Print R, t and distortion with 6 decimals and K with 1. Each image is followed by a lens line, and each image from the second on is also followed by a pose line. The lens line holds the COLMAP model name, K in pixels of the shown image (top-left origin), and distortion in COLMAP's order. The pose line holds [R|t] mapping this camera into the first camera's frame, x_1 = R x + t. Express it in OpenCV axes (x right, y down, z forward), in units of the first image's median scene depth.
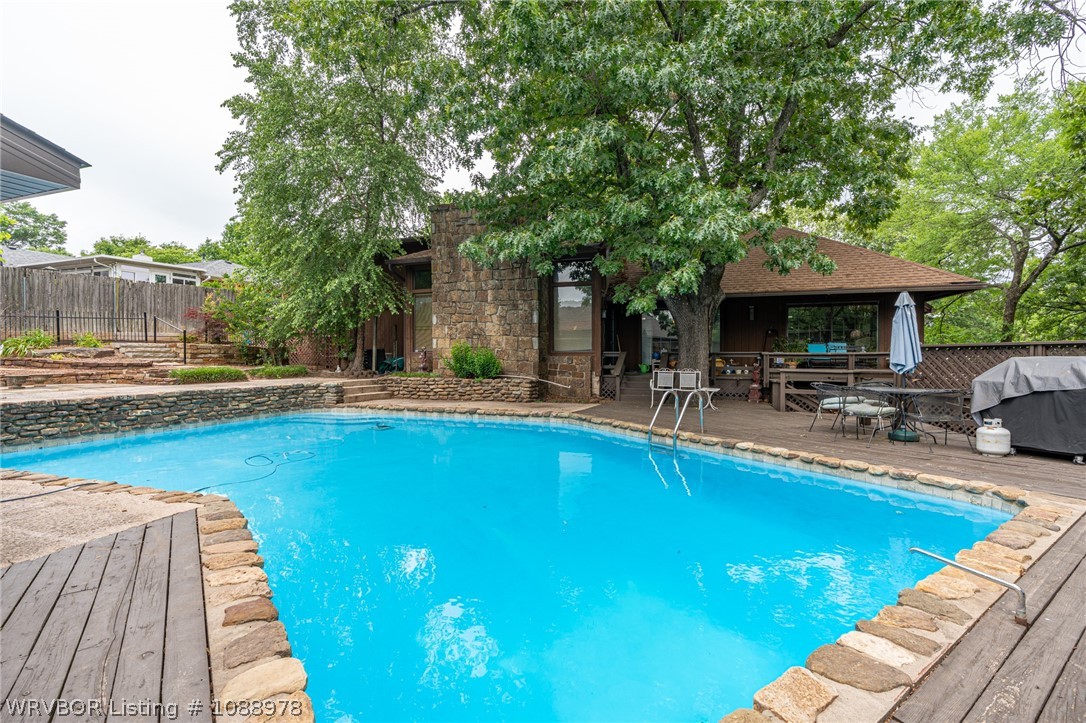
lens RADIAL K [[496.8, 0, 542.3], [0, 496.8, 357.9], [0, 0, 1]] dist [0.005113, 0.000818]
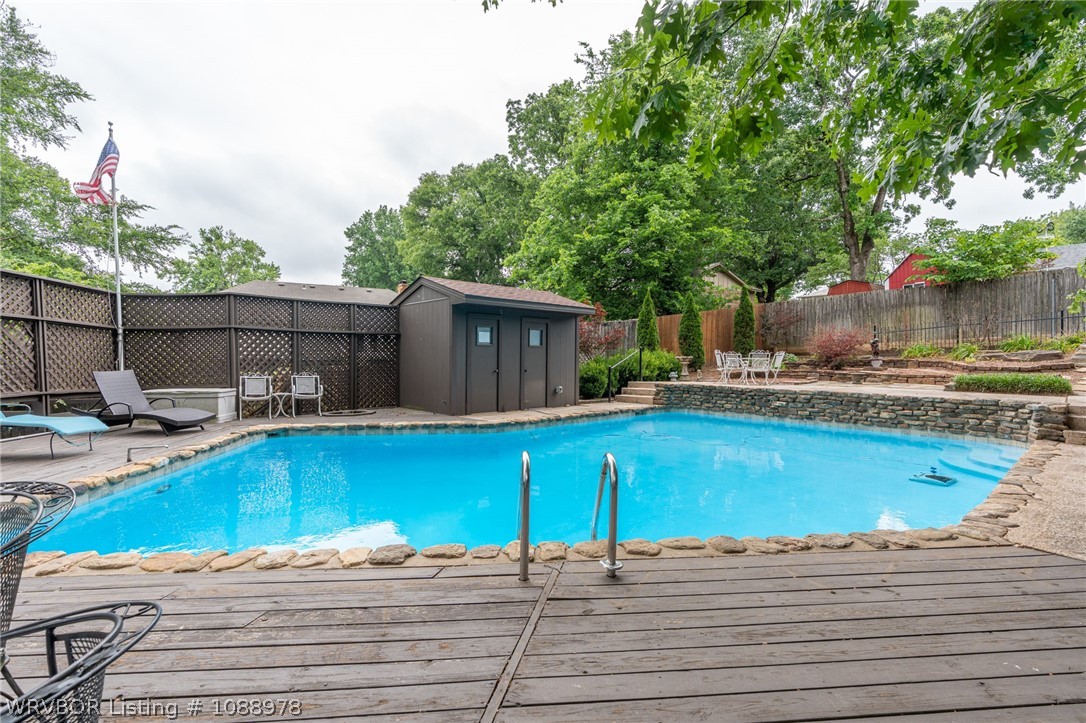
lens RADIAL K [[496.8, 0, 544.4], [0, 496.8, 361.1], [0, 0, 1]] dist [0.005113, 0.000818]
pose [[-0.519642, 0.002071, -0.854381, 0.526979], [-0.006384, 0.999960, 0.006307, -0.000714], [0.854360, 0.008732, -0.519608, 1.071523]]
